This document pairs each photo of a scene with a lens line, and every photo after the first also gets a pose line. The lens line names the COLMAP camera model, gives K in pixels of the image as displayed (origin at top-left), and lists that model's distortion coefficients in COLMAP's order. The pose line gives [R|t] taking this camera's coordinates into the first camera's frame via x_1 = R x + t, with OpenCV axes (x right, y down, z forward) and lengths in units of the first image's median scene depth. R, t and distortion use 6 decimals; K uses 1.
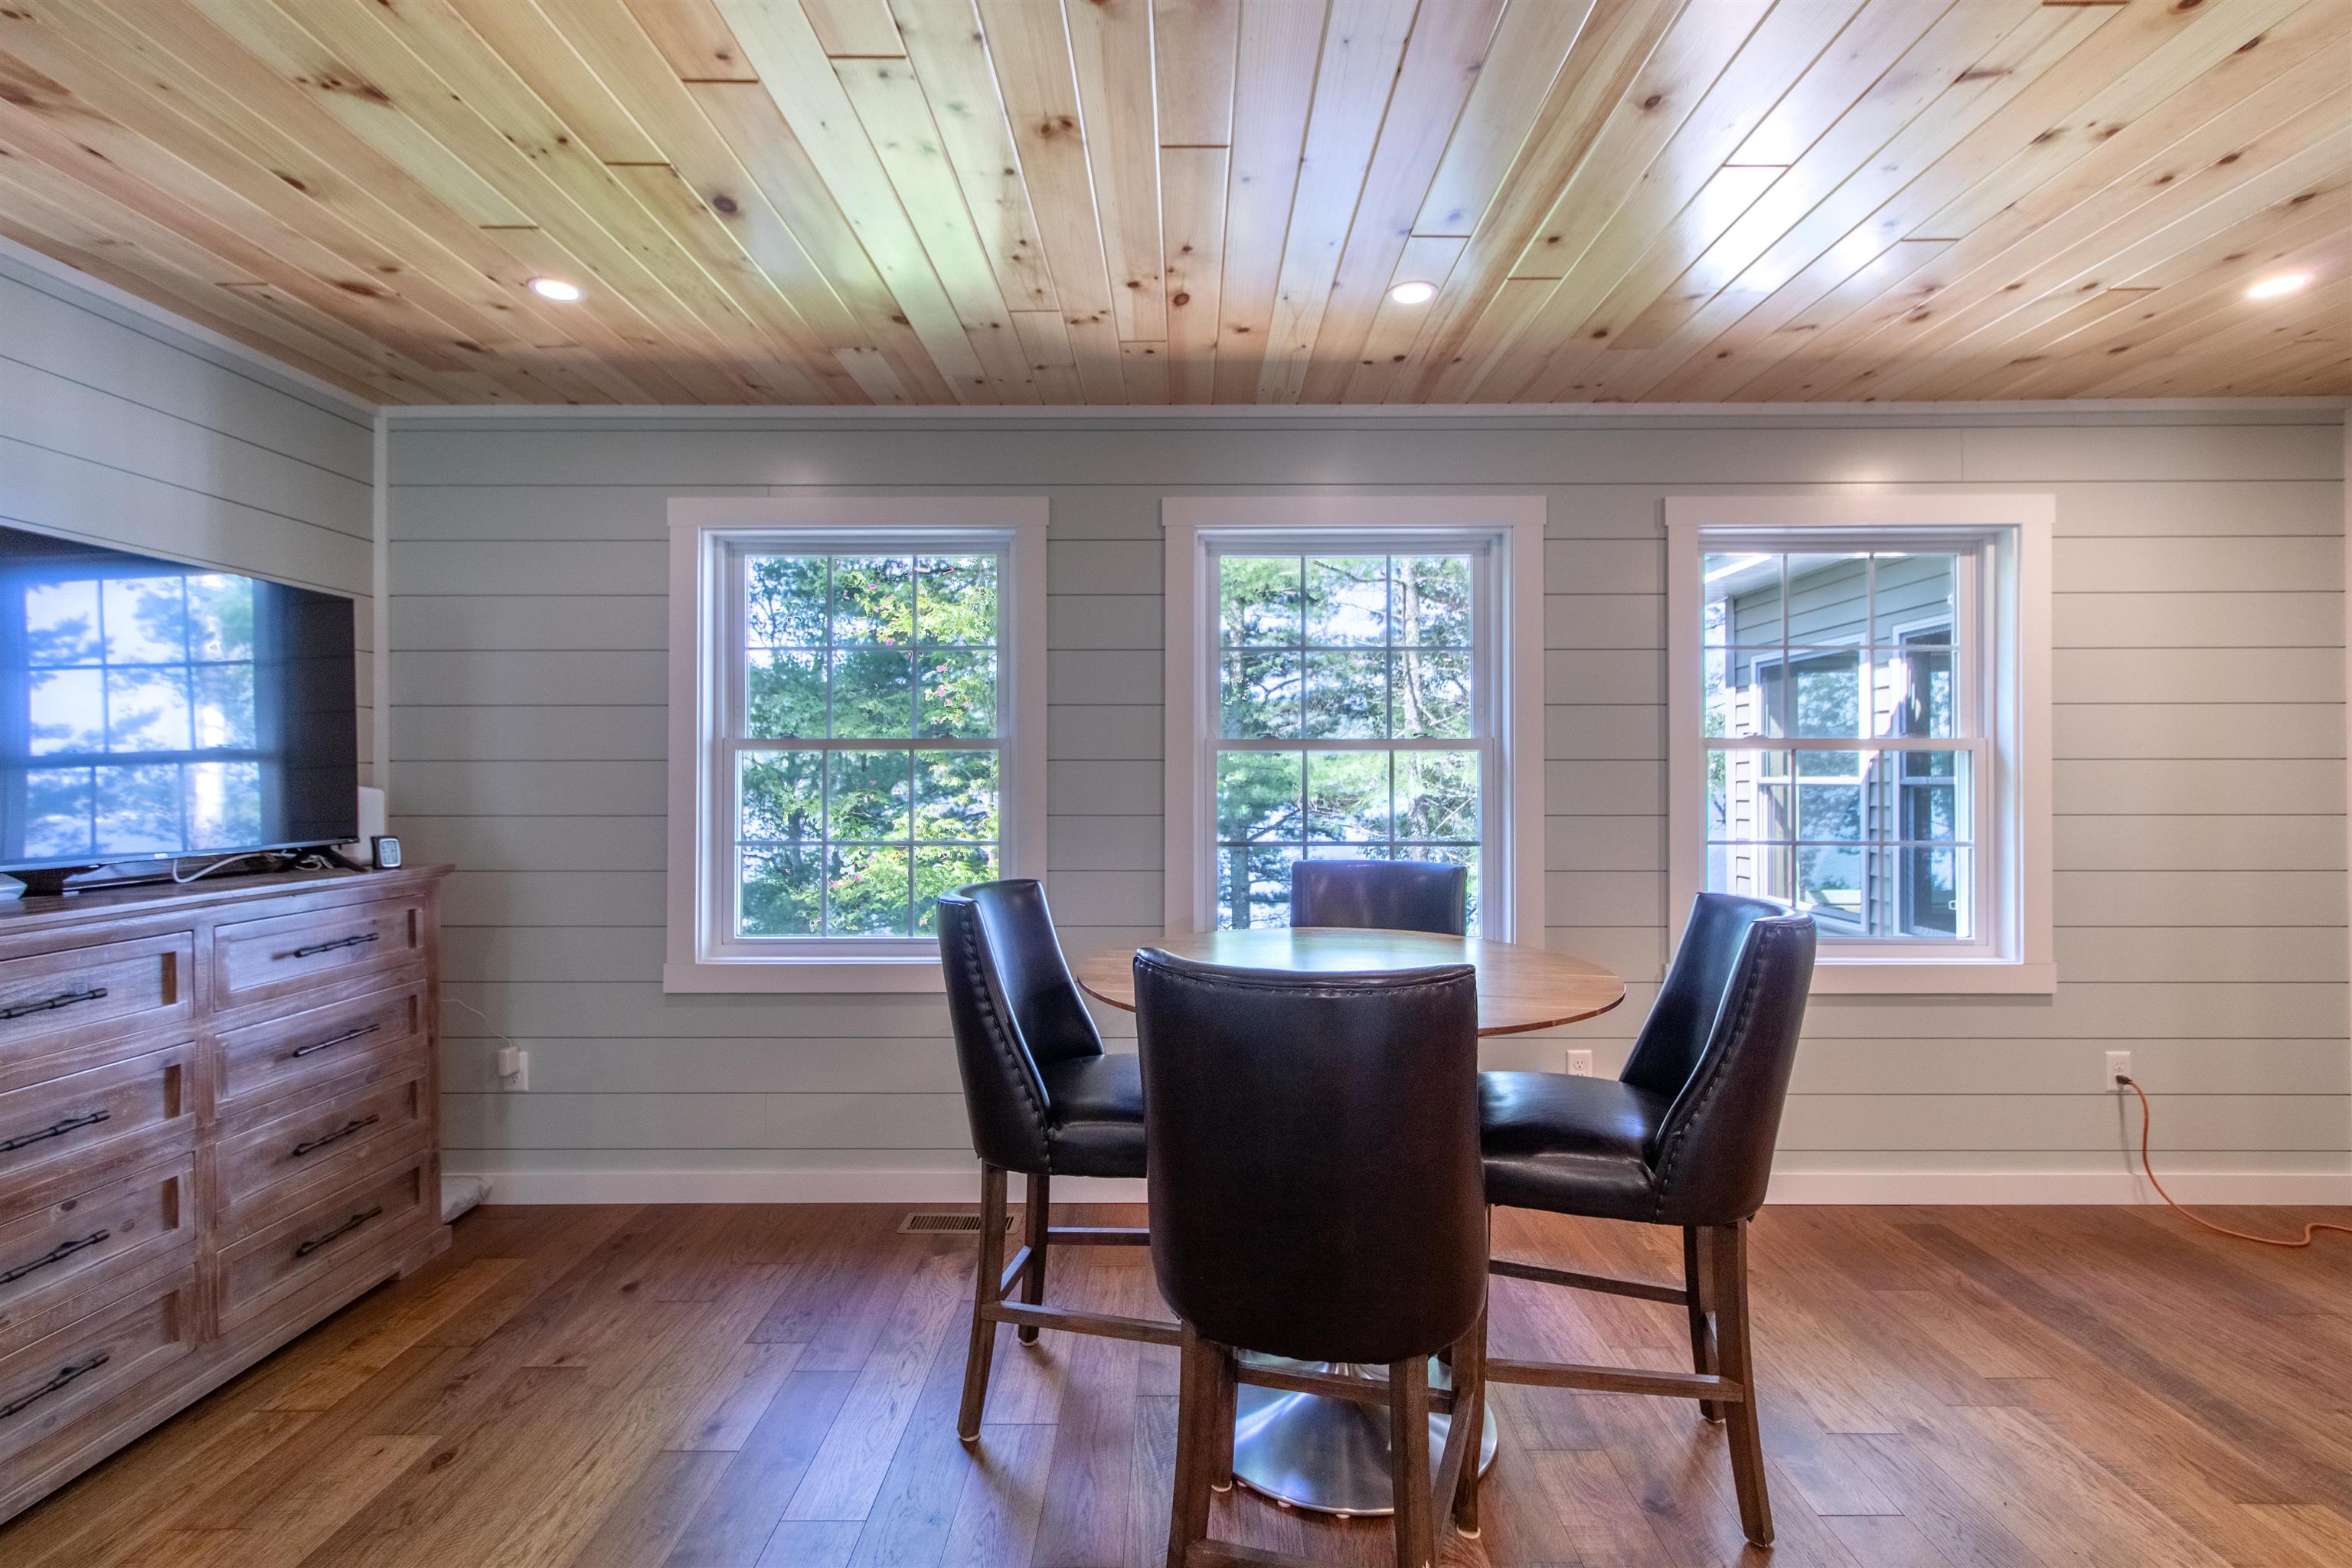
lens RADIAL K [[1099.6, 0, 1180.9], [0, 1099.6, 785.8], [0, 0, 1]] dist [0.003686, 0.000243]
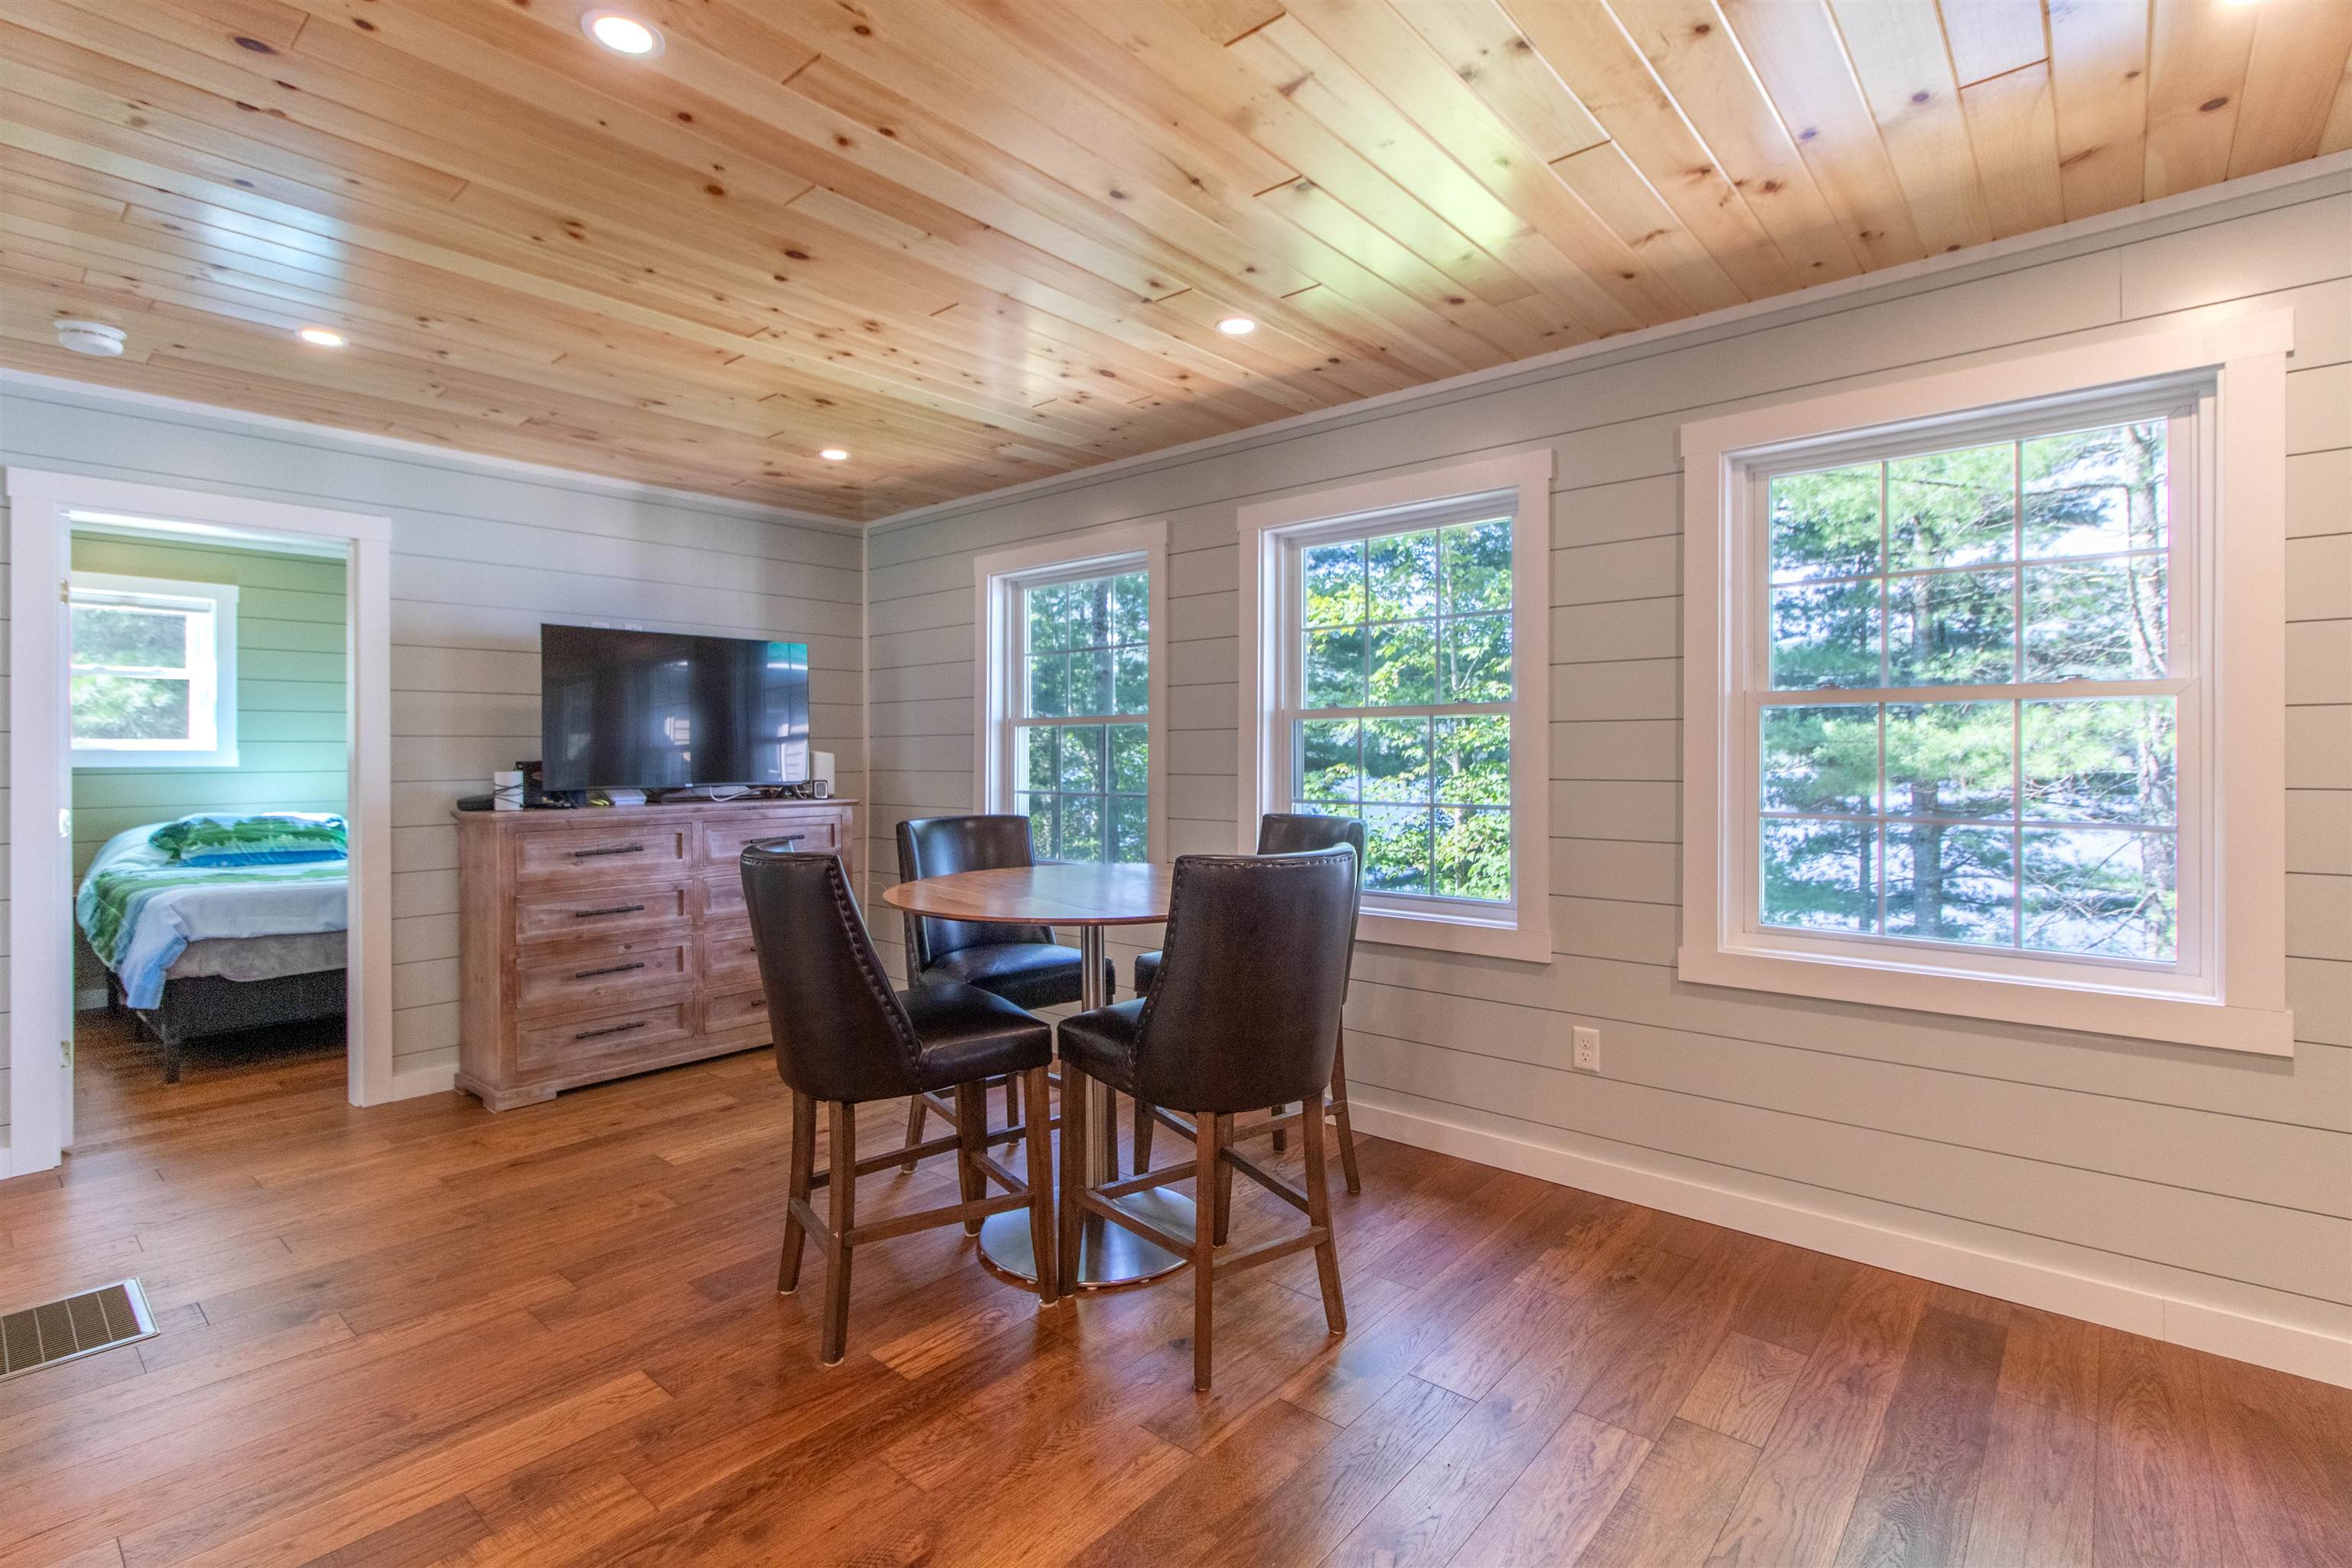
lens RADIAL K [[1099.6, 0, 1180.2], [0, 1099.6, 765.8], [0, 0, 1]] dist [0.003686, 0.000243]
pose [[0.756617, 0.005835, -0.653833, 0.994965], [-0.002551, 0.999979, 0.005973, 0.013798], [0.653854, -0.002851, 0.756616, 0.079155]]
